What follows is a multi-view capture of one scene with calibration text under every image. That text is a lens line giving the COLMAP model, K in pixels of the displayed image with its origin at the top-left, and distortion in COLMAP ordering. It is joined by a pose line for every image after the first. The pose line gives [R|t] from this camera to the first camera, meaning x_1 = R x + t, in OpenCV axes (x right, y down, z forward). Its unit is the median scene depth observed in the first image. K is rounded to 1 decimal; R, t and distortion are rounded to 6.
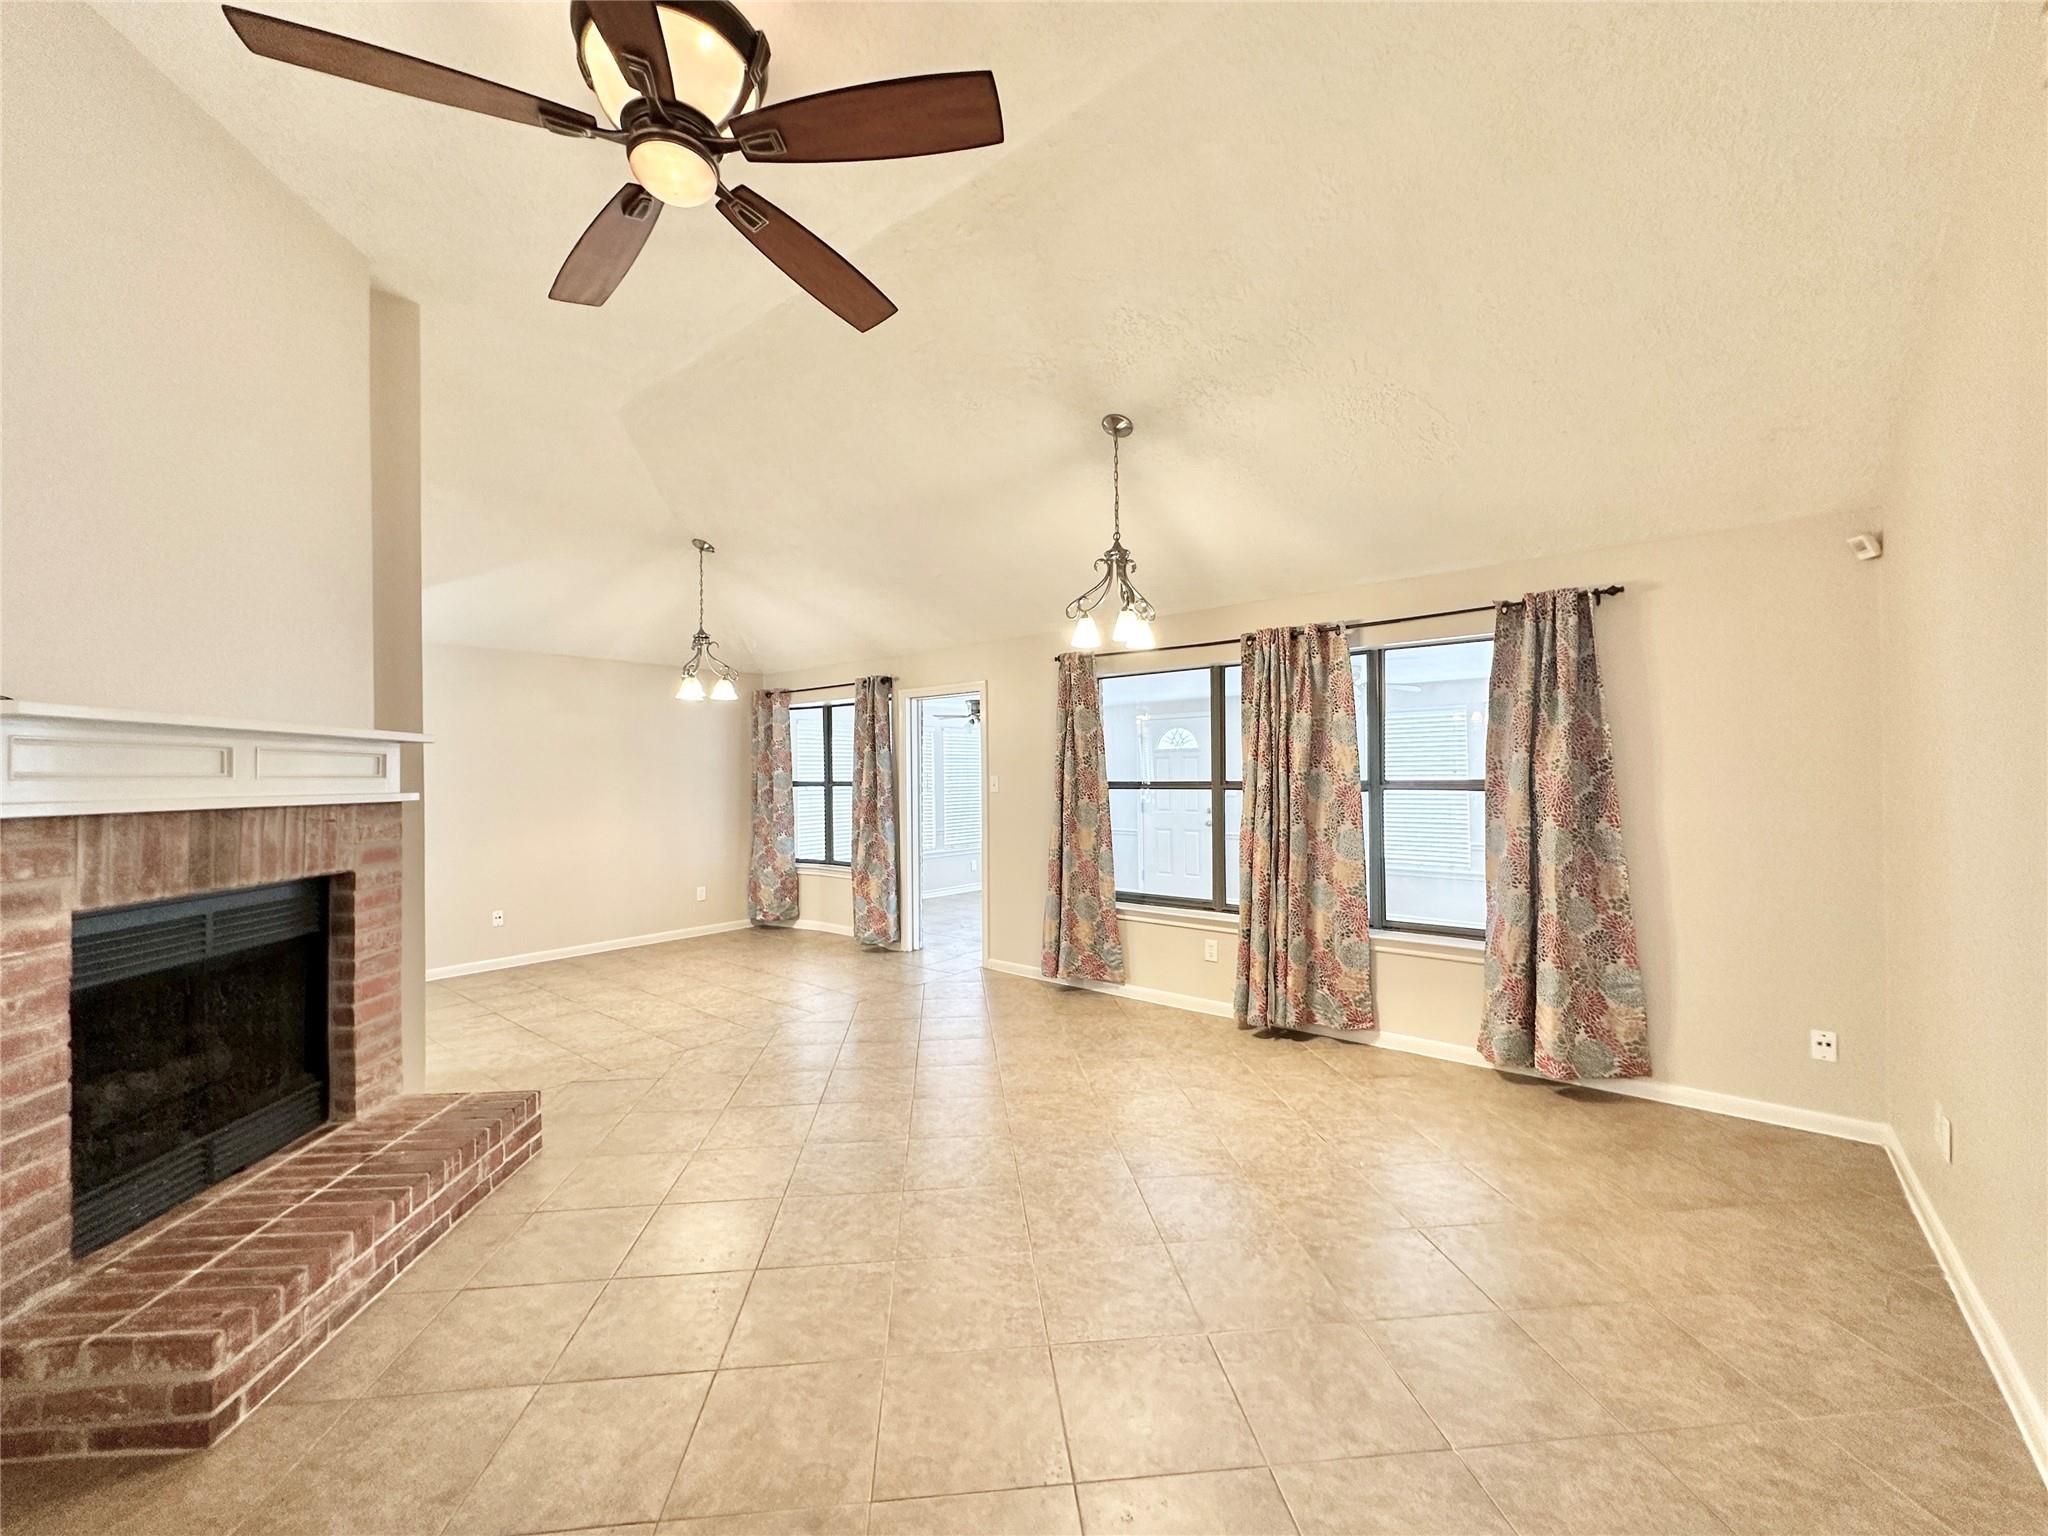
lens RADIAL K [[816.2, 0, 1021.0], [0, 816.2, 770.6], [0, 0, 1]] dist [-0.005179, 0.000911]
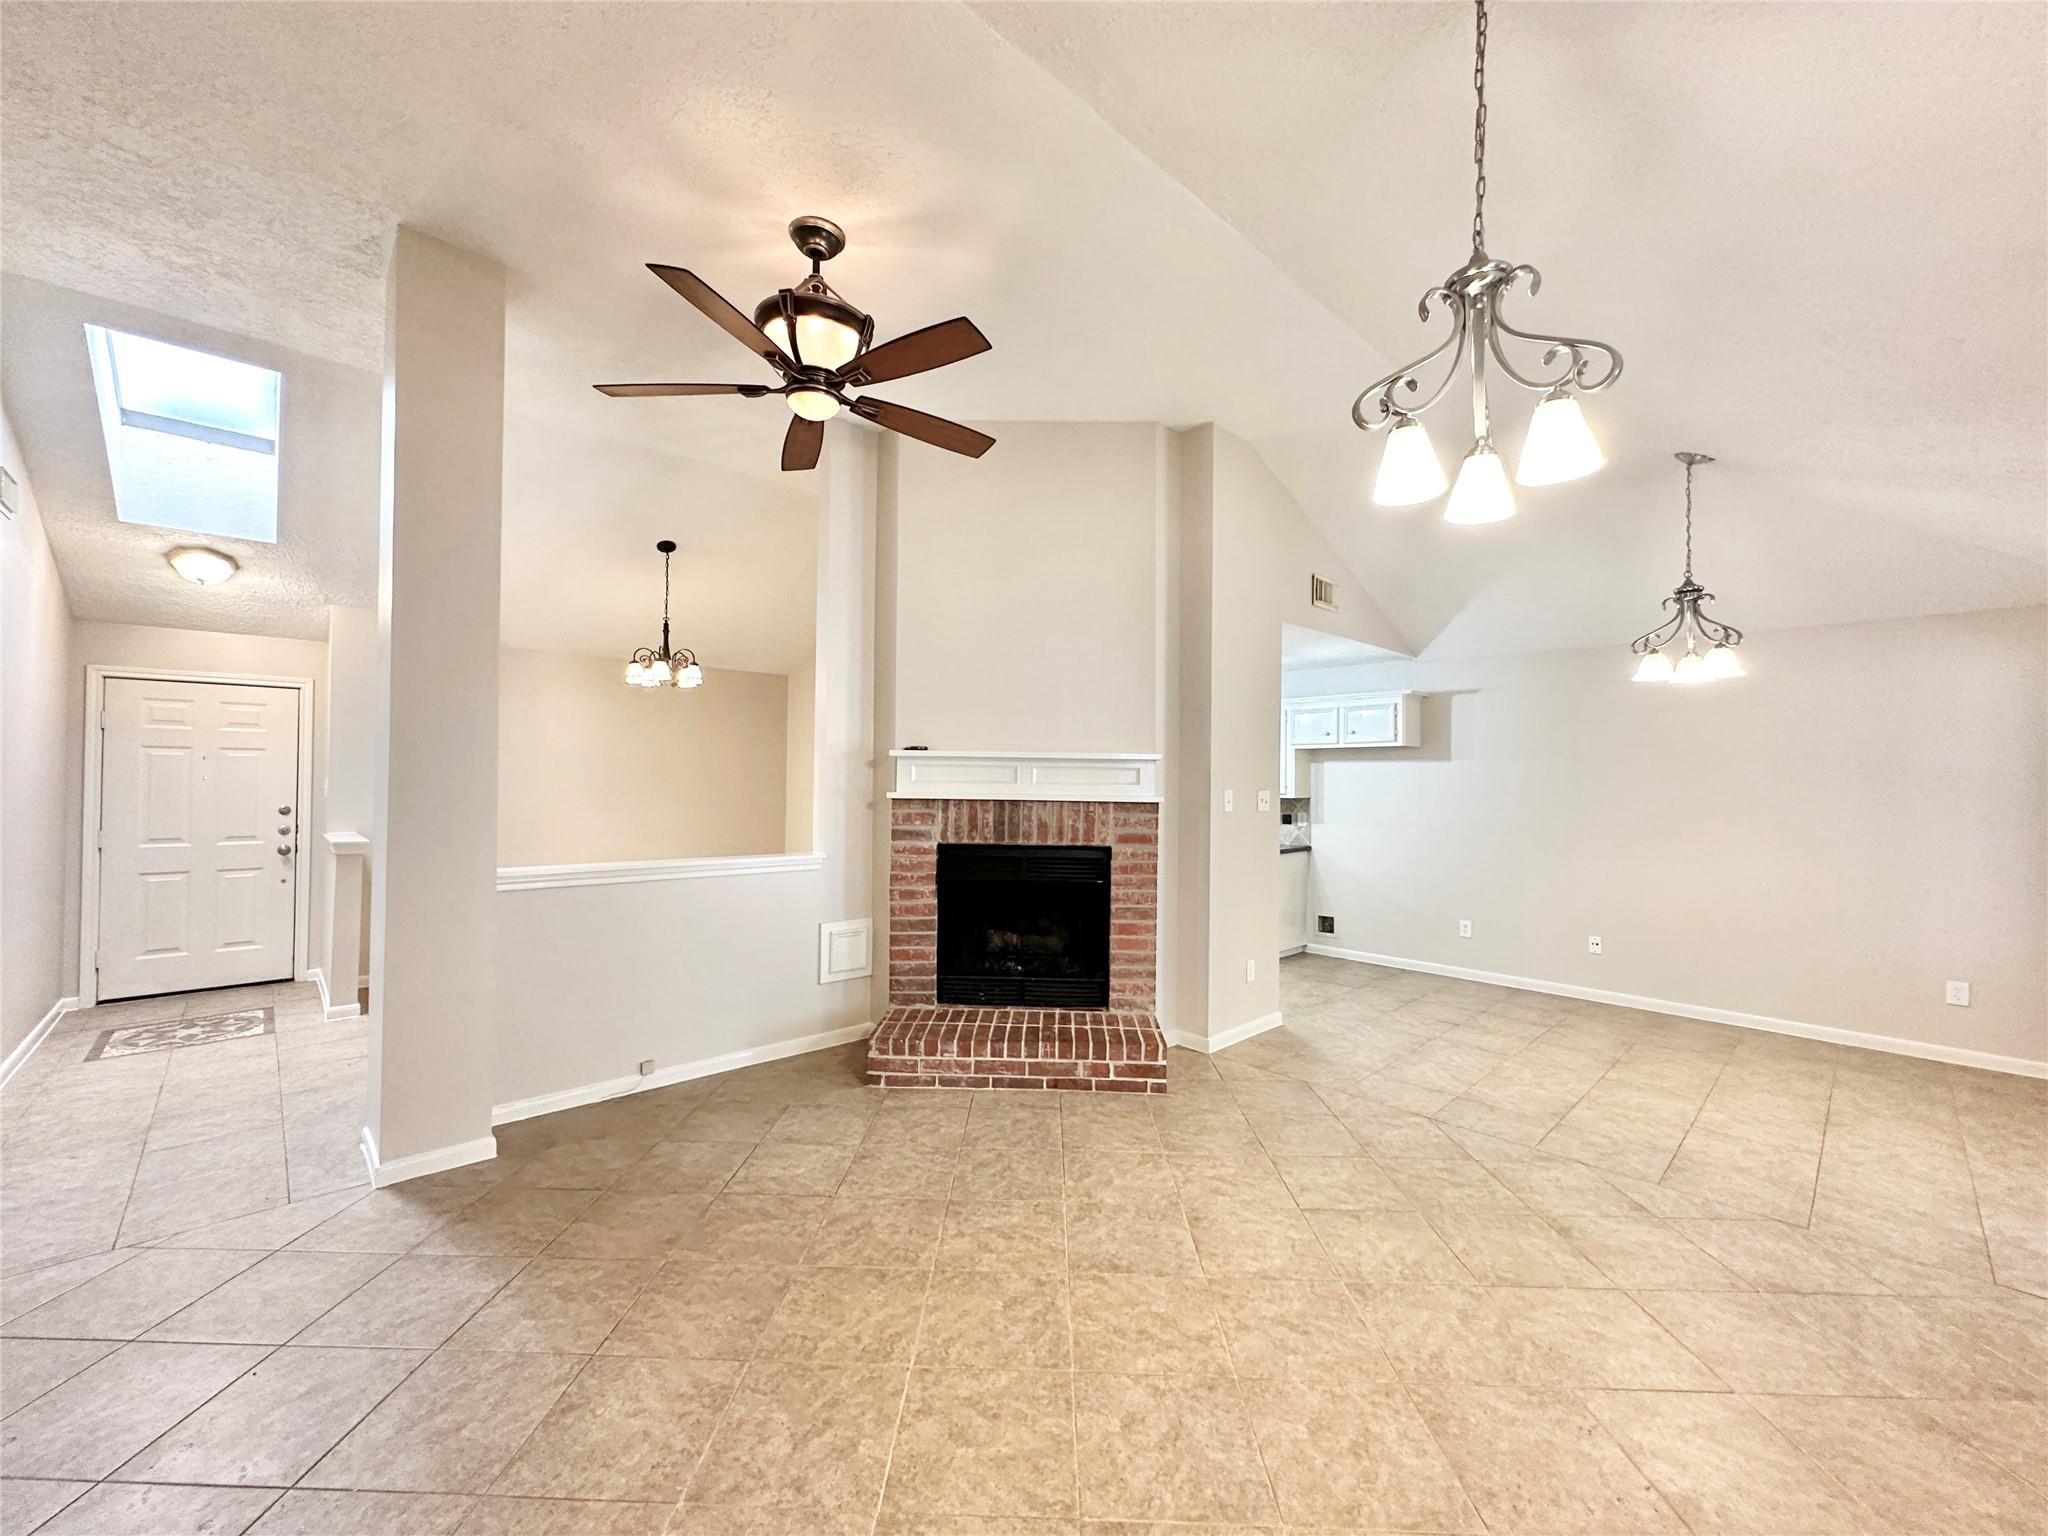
lens RADIAL K [[816.2, 0, 1023.6], [0, 816.2, 765.5], [0, 0, 1]] dist [-0.005179, 0.000911]
pose [[-0.119537, -0.007273, -0.992803, 0.566345], [-0.006413, 0.999958, -0.006553, -0.012551], [0.992809, 0.005584, -0.119579, 0.826233]]
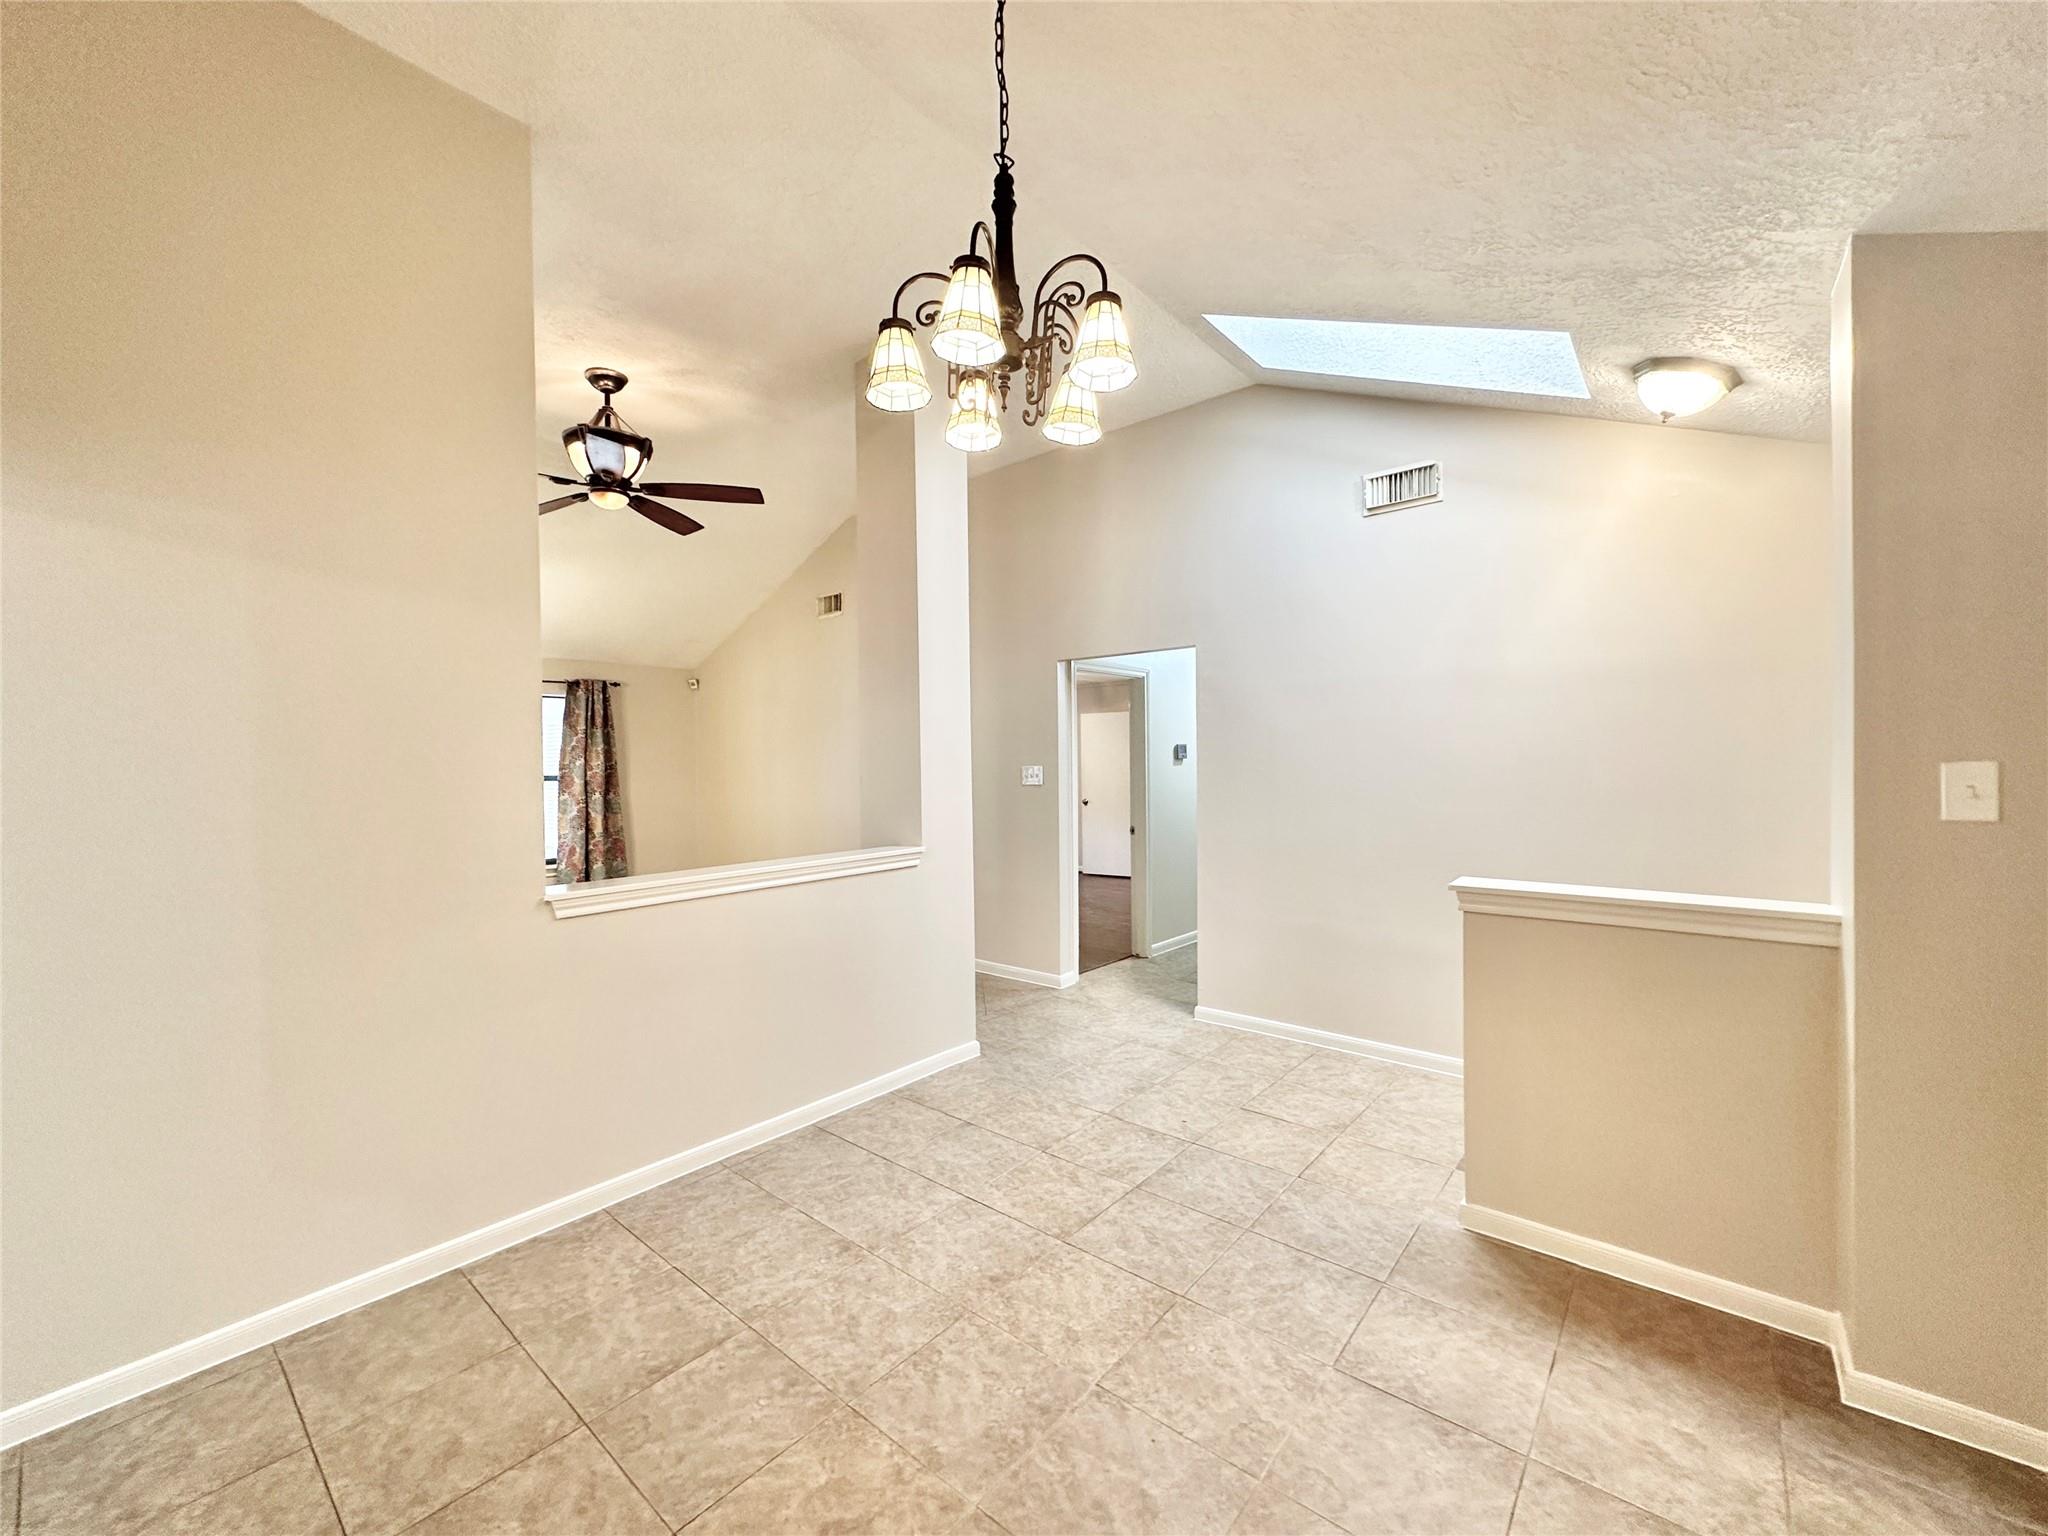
lens RADIAL K [[816.2, 0, 1025.1], [0, 816.2, 769.8], [0, 0, 1]] dist [-0.005179, 0.000911]
pose [[0.009741, -0.000377, 0.999952, -1.368588], [0.009596, 0.999954, 0.000284, 0.010686], [-0.999907, 0.009593, 0.009745, -0.080595]]
